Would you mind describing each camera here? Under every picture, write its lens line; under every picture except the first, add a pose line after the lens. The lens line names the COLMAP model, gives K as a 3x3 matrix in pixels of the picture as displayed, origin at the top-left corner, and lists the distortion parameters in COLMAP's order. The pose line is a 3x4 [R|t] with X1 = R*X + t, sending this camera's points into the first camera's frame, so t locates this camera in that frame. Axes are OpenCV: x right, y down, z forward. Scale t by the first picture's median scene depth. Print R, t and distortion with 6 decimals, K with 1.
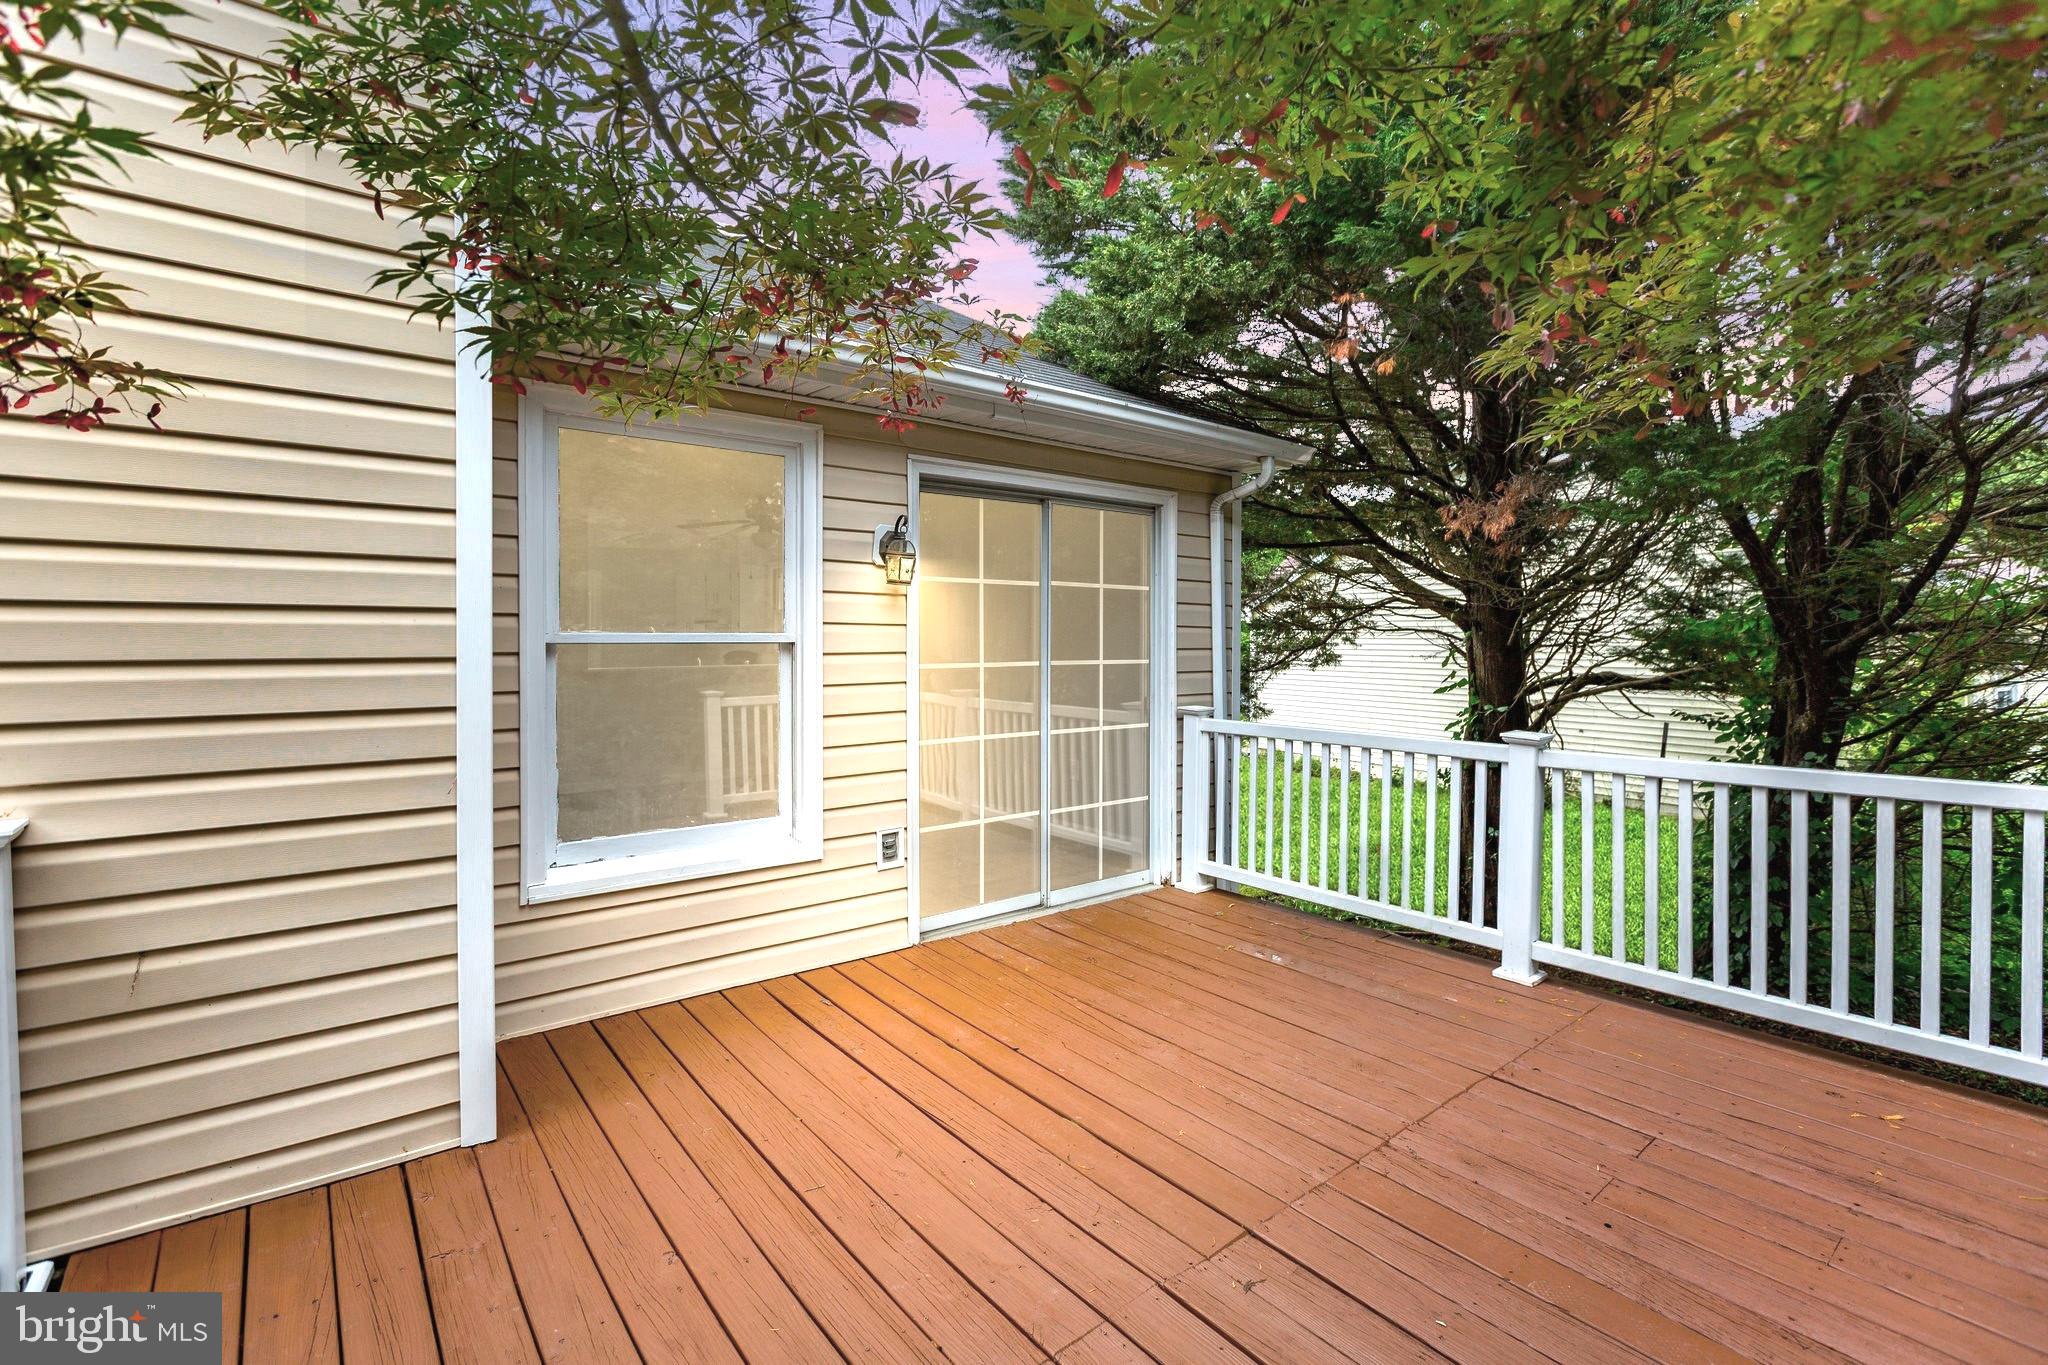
lens RADIAL K [[915.0, 0, 1019.0], [0, 915.0, 638.2], [0, 0, 1]] dist [0.000384, -0.000033]
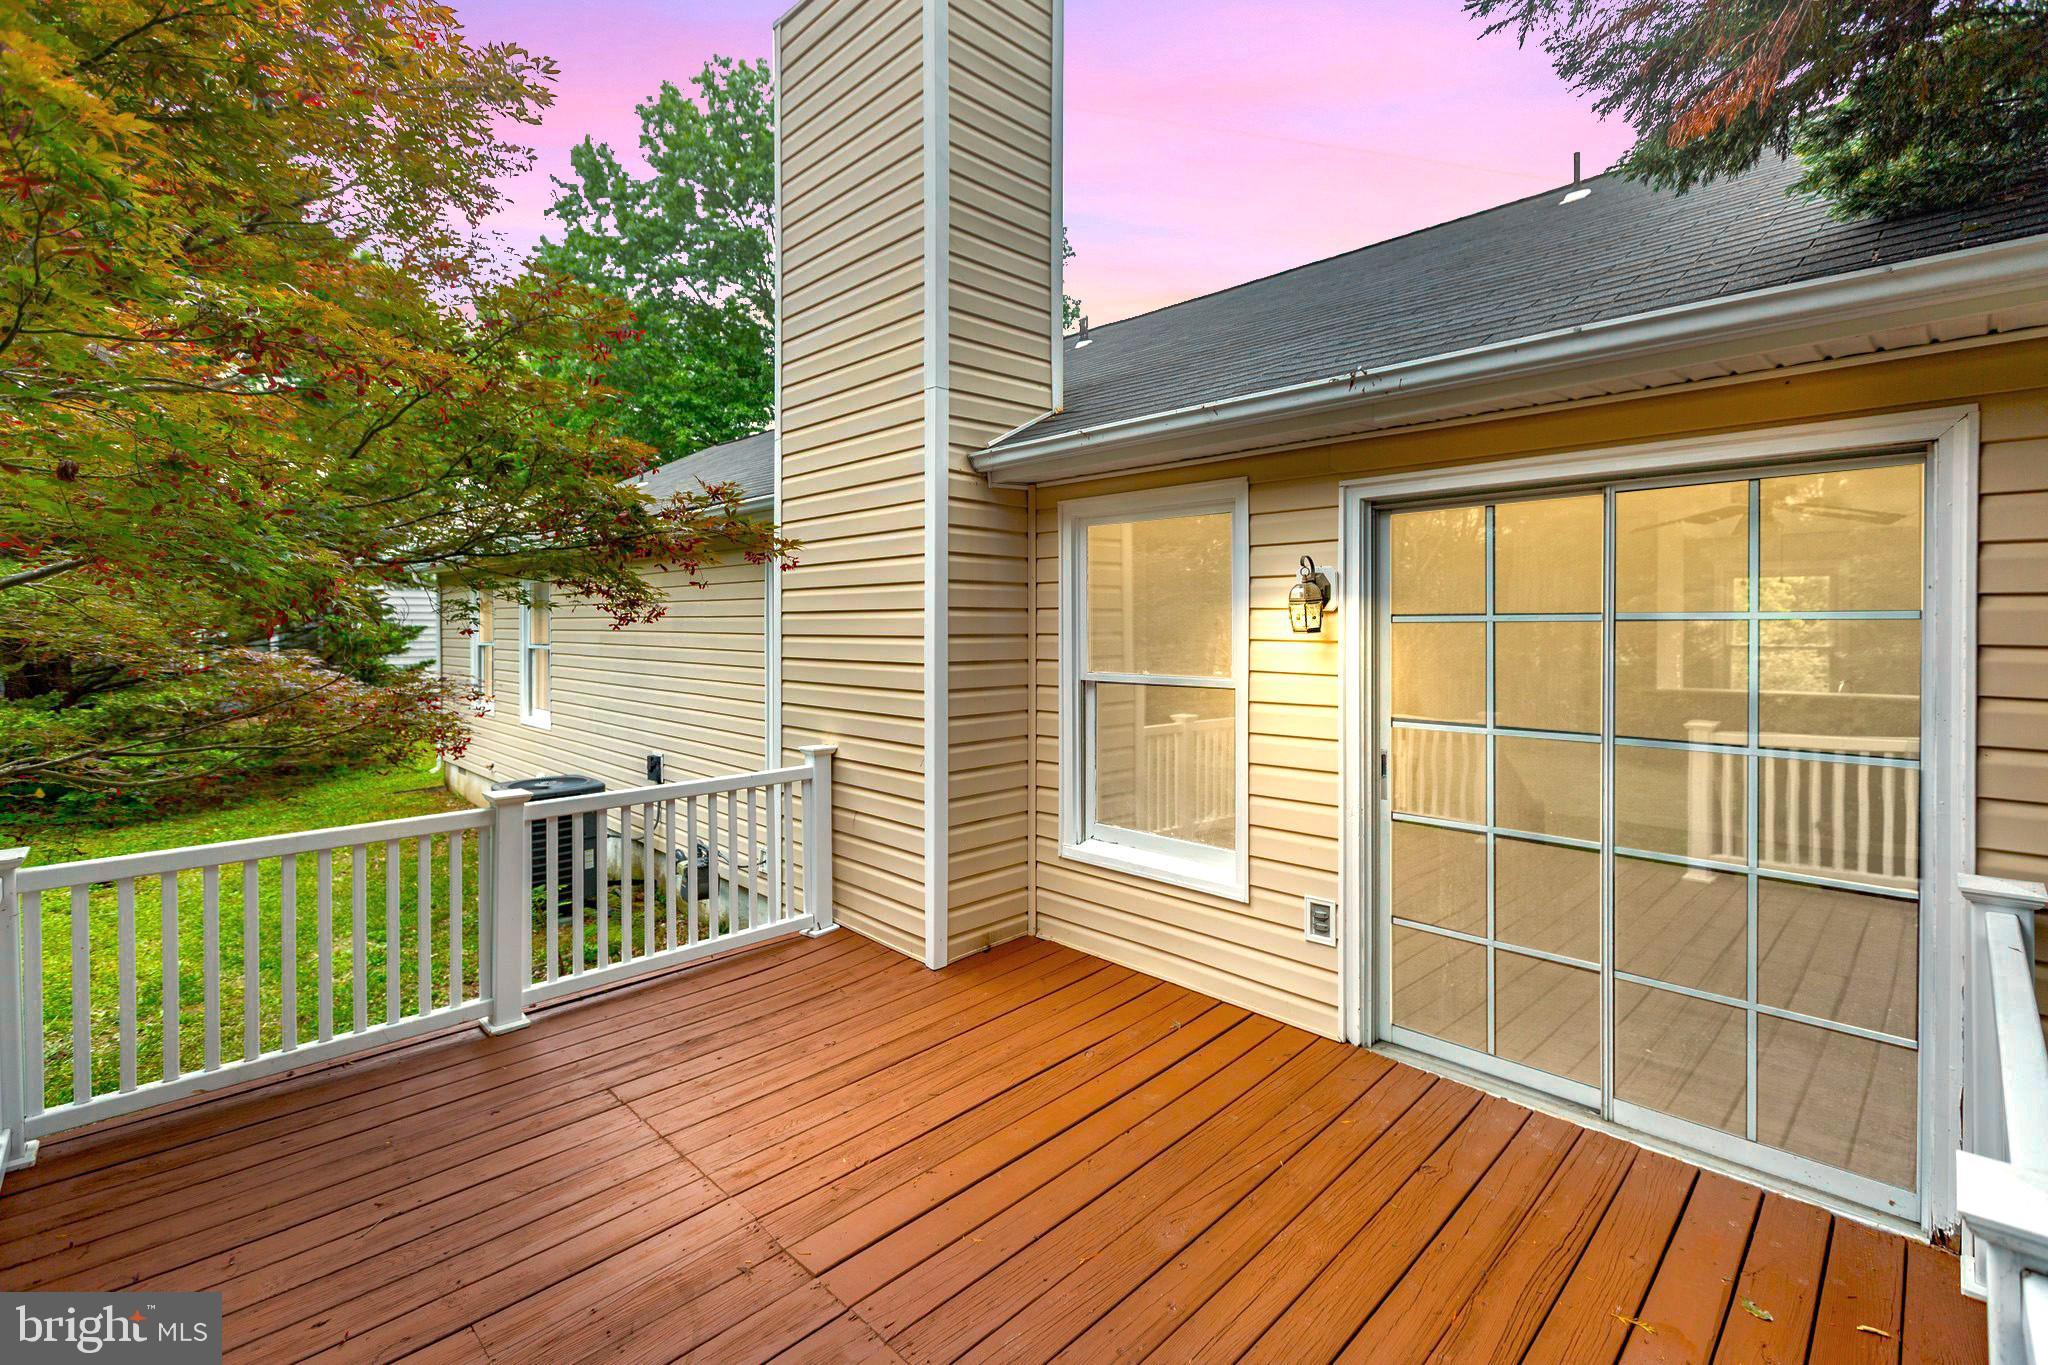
lens RADIAL K [[915.0, 0, 1019.0], [0, 915.0, 638.2], [0, 0, 1]] dist [0.000384, -0.000033]
pose [[0.111433, 0.006959, -0.993748, 0.765797], [0.000919, 0.999974, 0.007106, -0.060740], [0.993772, -0.001705, 0.111423, 0.637611]]
